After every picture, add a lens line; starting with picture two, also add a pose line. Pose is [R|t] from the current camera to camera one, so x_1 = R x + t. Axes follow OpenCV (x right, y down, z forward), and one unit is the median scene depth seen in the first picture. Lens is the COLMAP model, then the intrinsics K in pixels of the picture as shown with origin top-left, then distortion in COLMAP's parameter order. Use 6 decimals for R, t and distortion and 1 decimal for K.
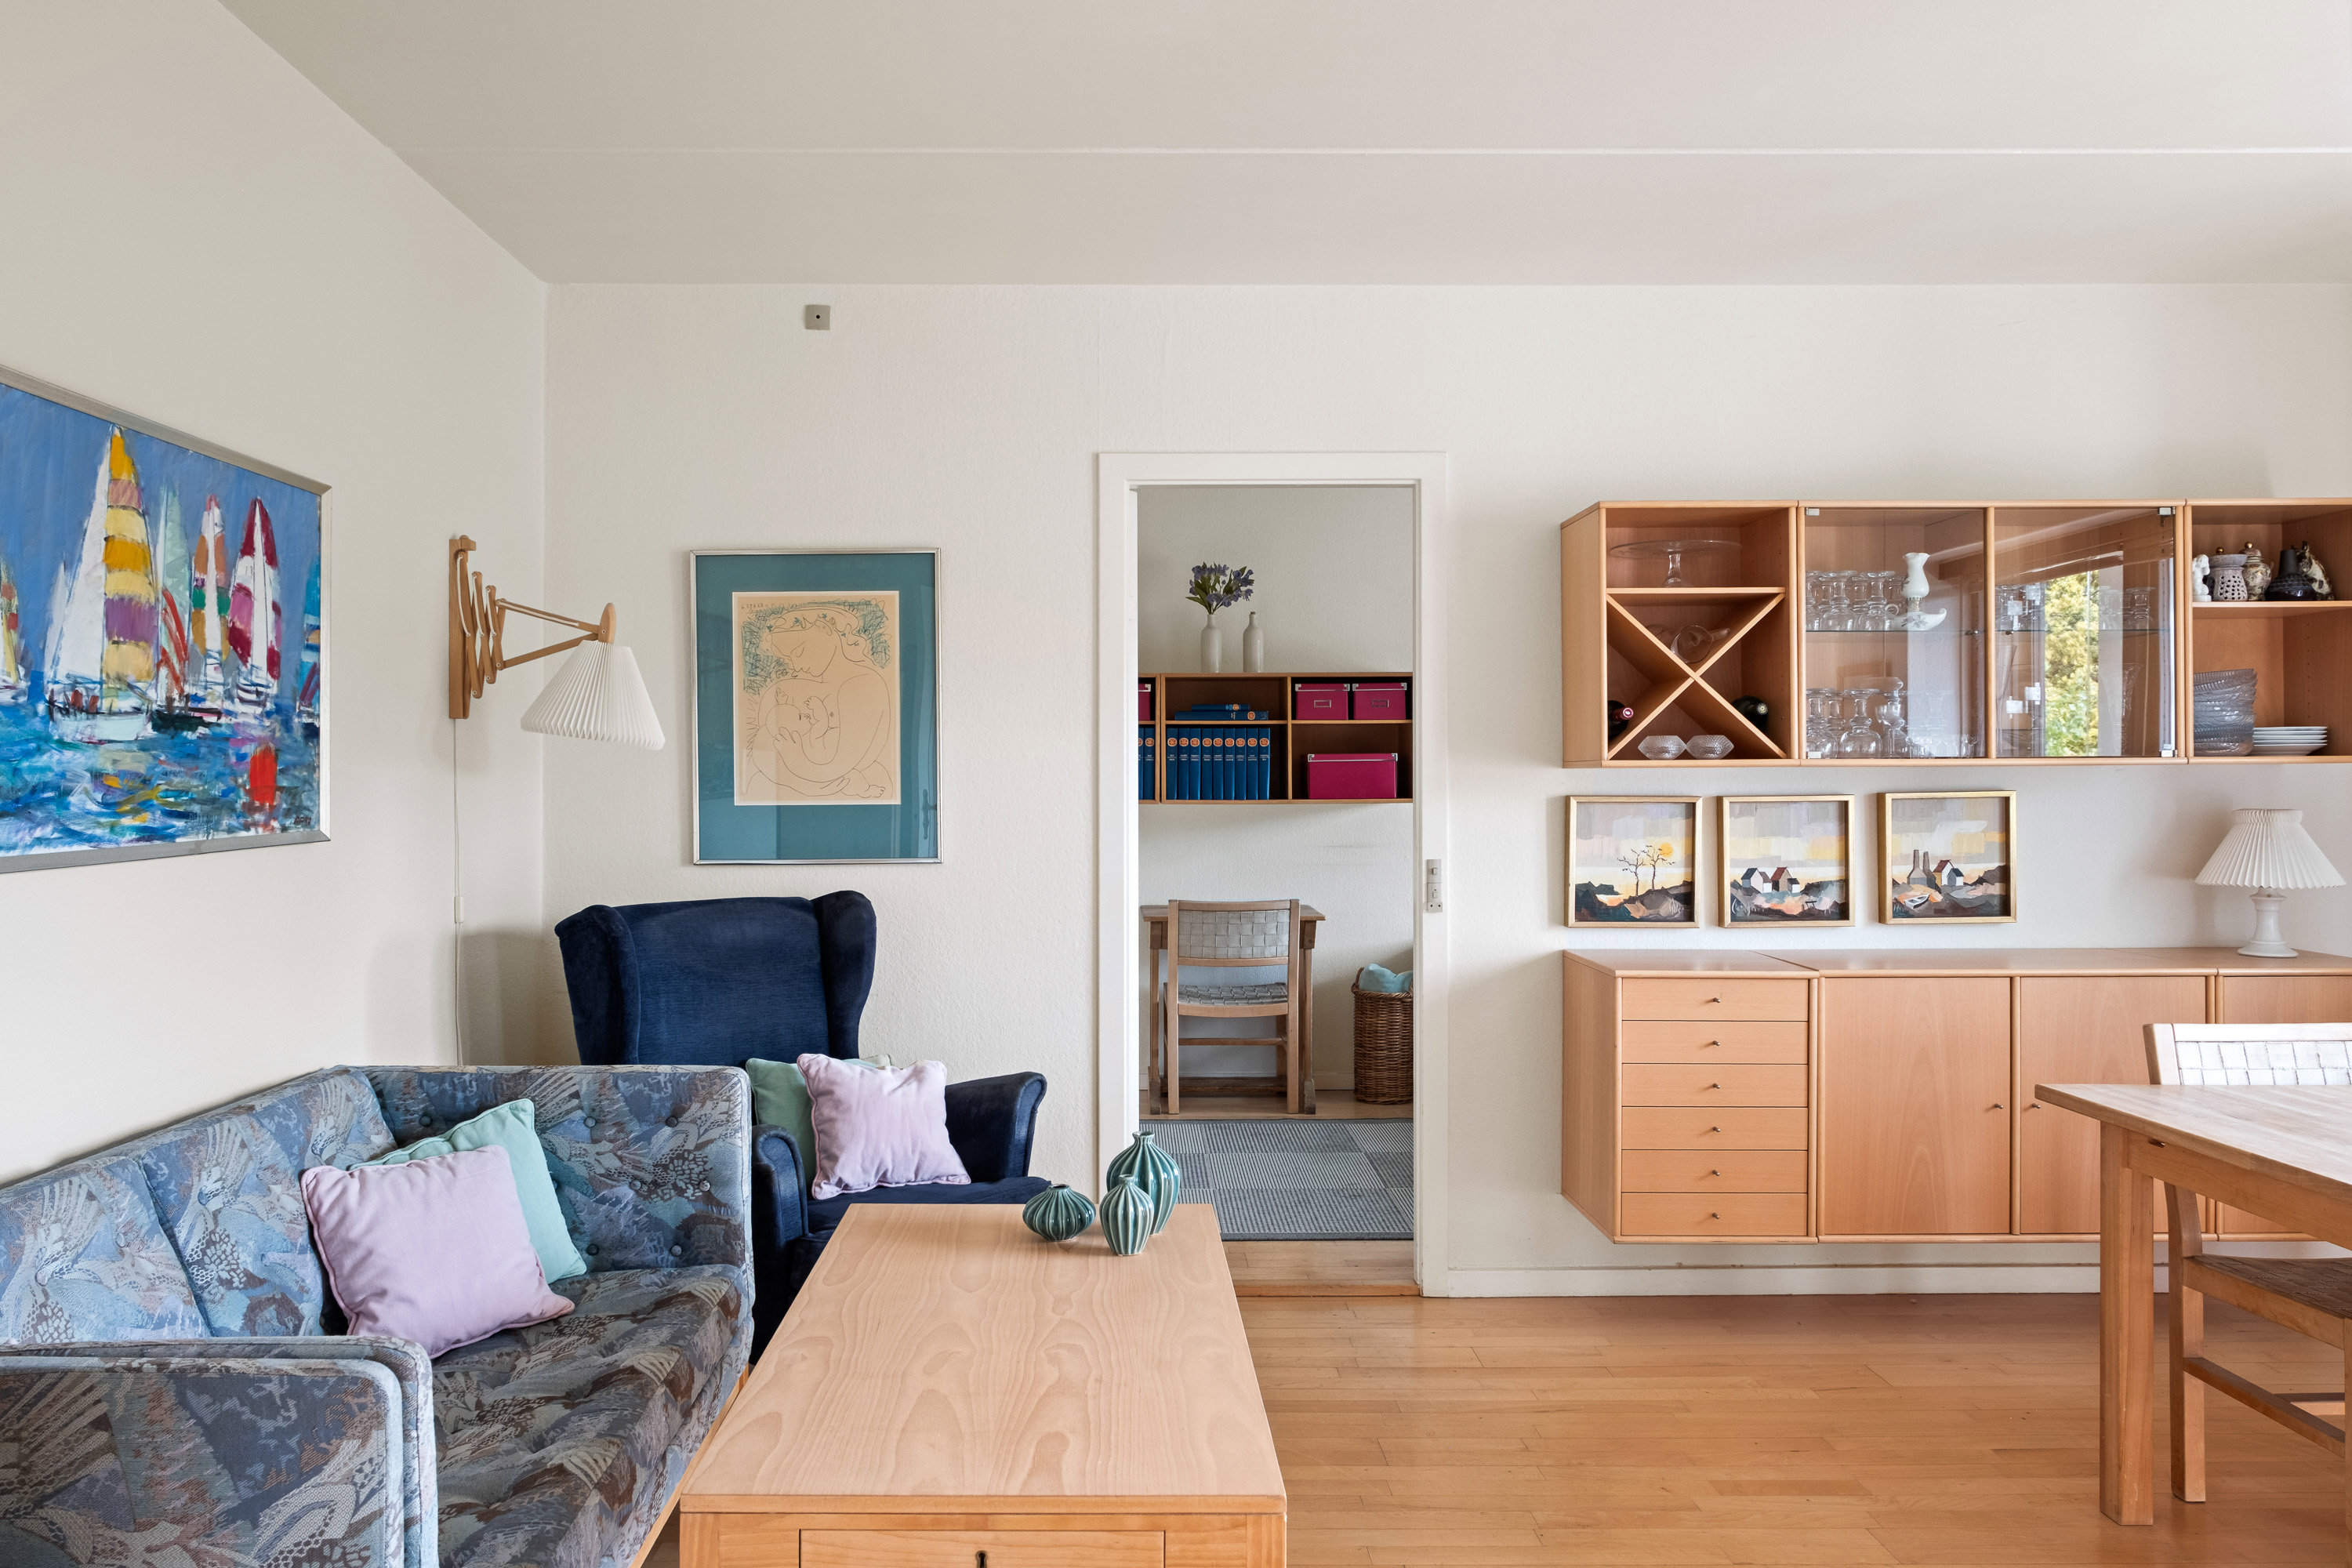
lens RADIAL K [[1644.4, 0, 1111.5], [0, 1644.4, 778.4], [0, 0, 1]] dist [-0.018724, 0.008204]
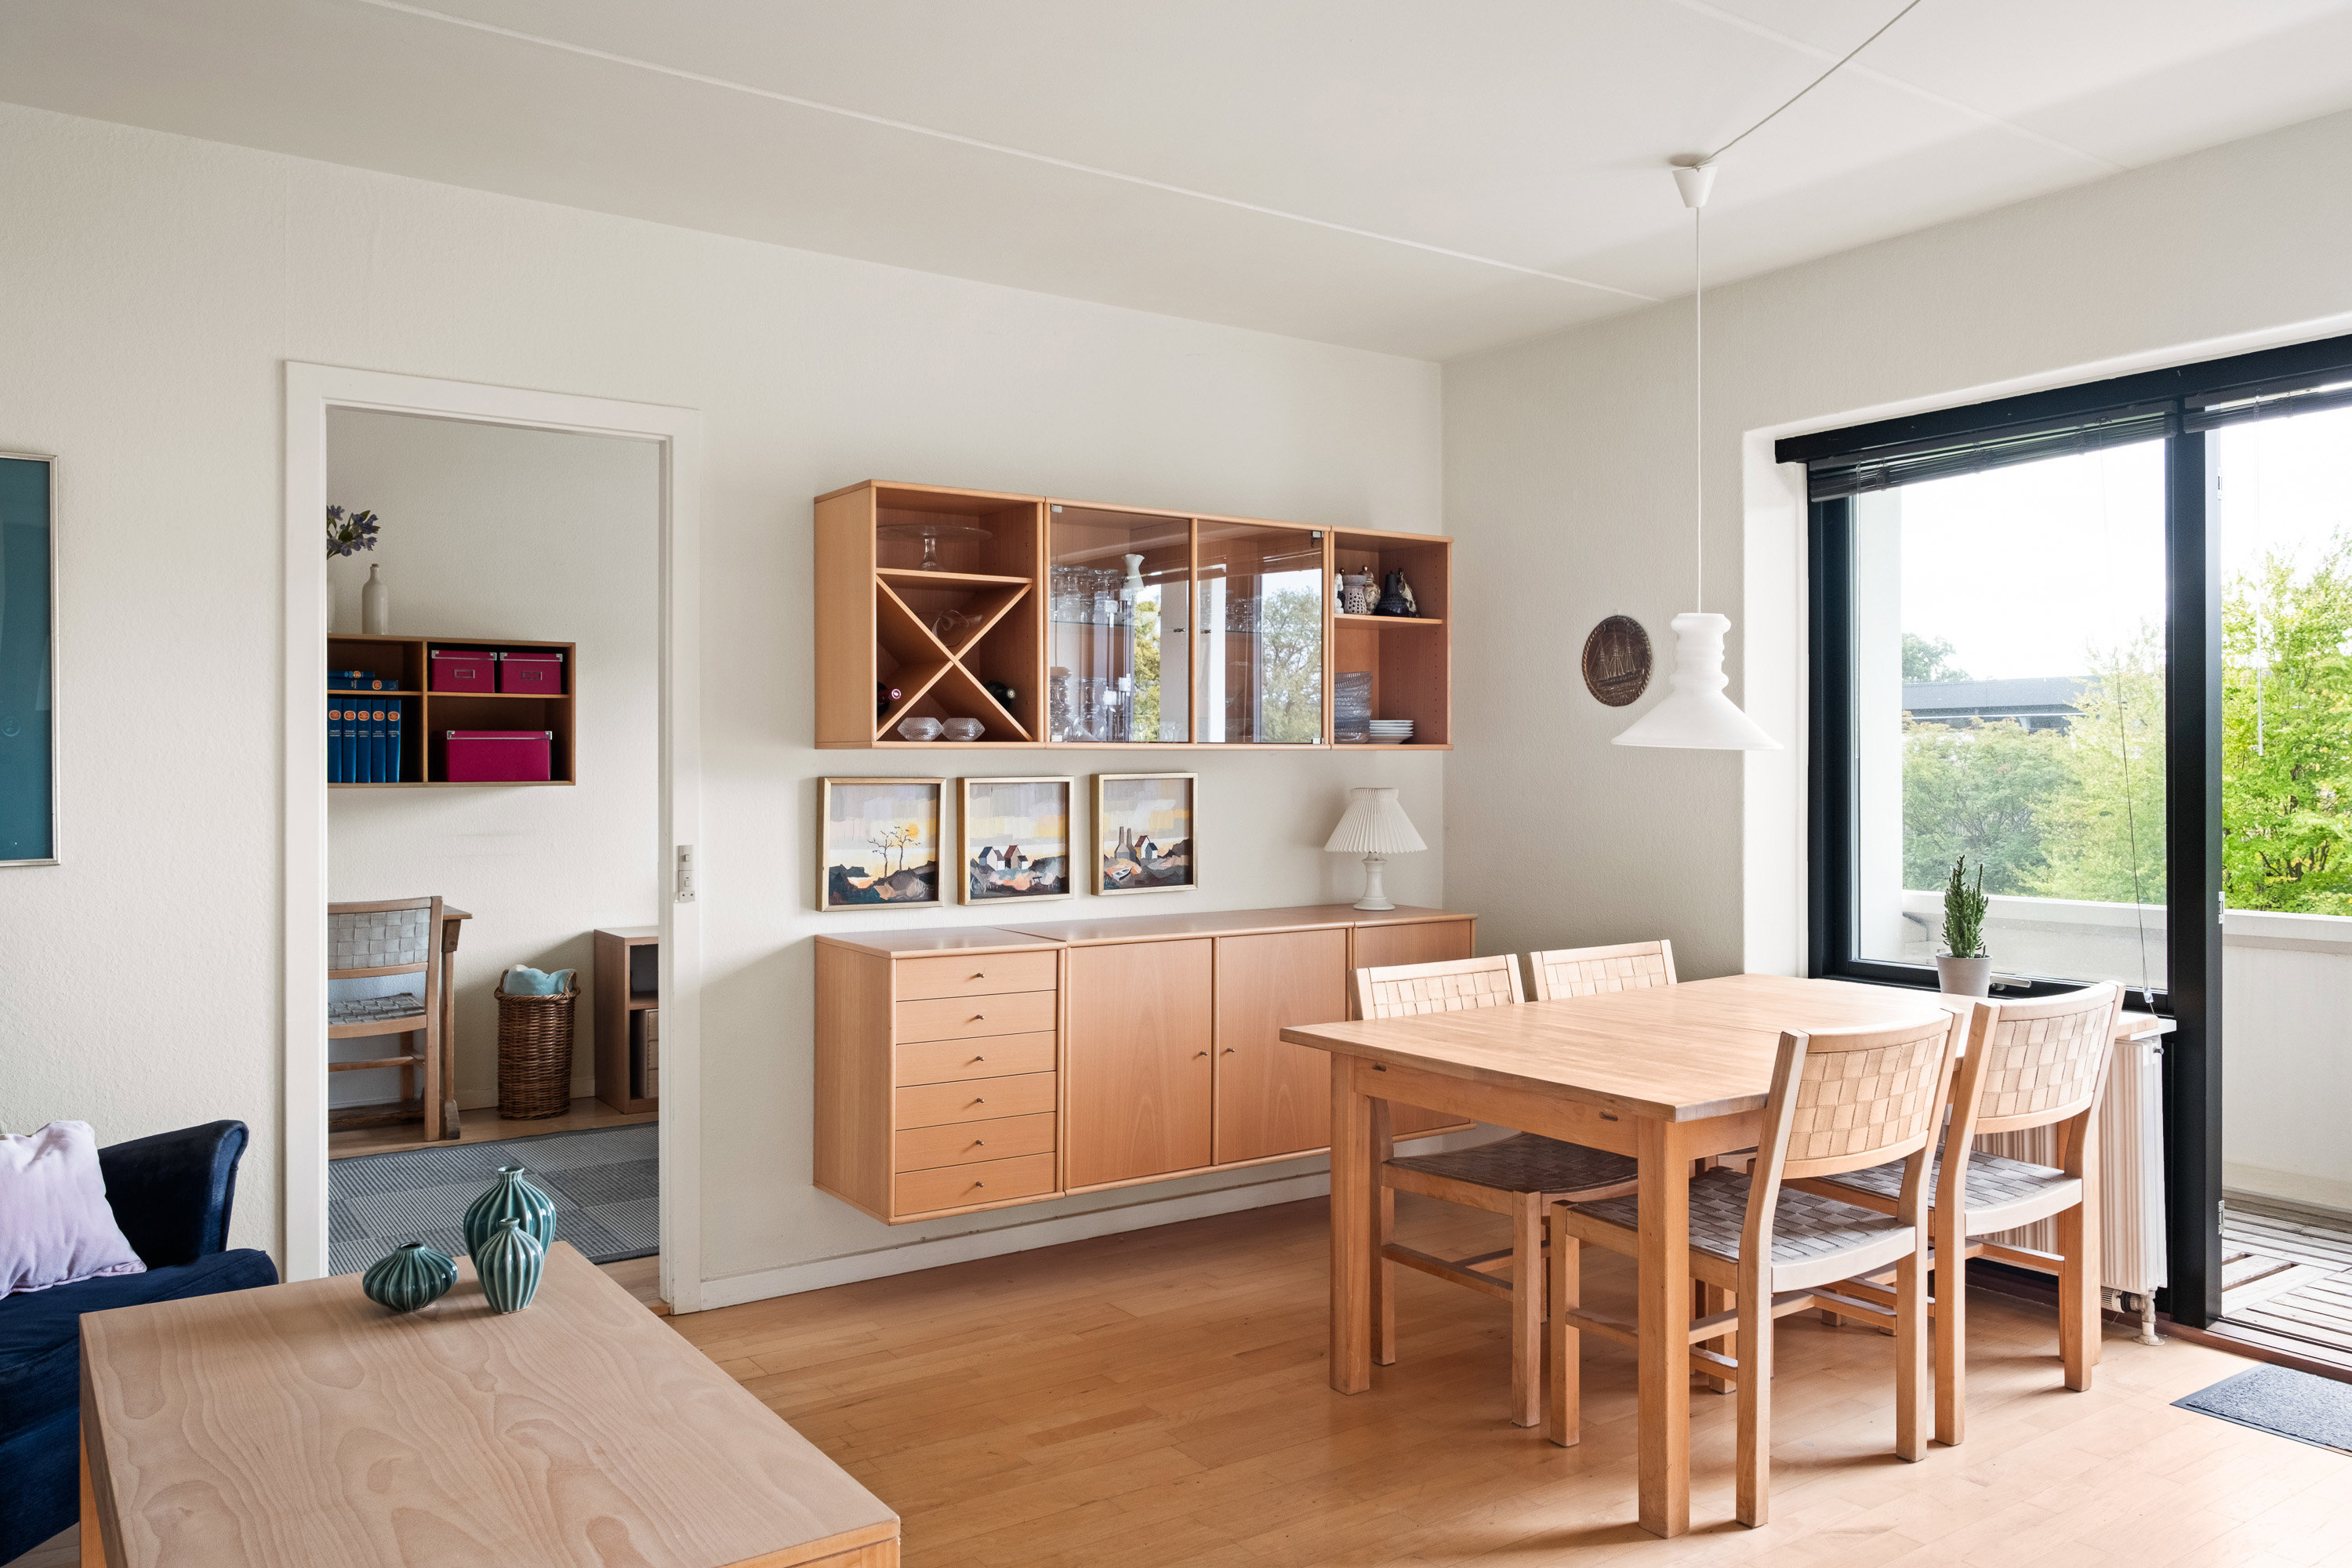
lens RADIAL K [[1712.3, 0, 1176.0], [0, 1712.3, 784.0], [0, 0, 1]] dist [-0.009142, 0.002482]
pose [[0.819802, -0.002934, 0.572640, -0.132699], [-0.004840, 0.999916, 0.012052, 0.001322], [-0.572627, -0.012652, 0.819719, 0.044680]]
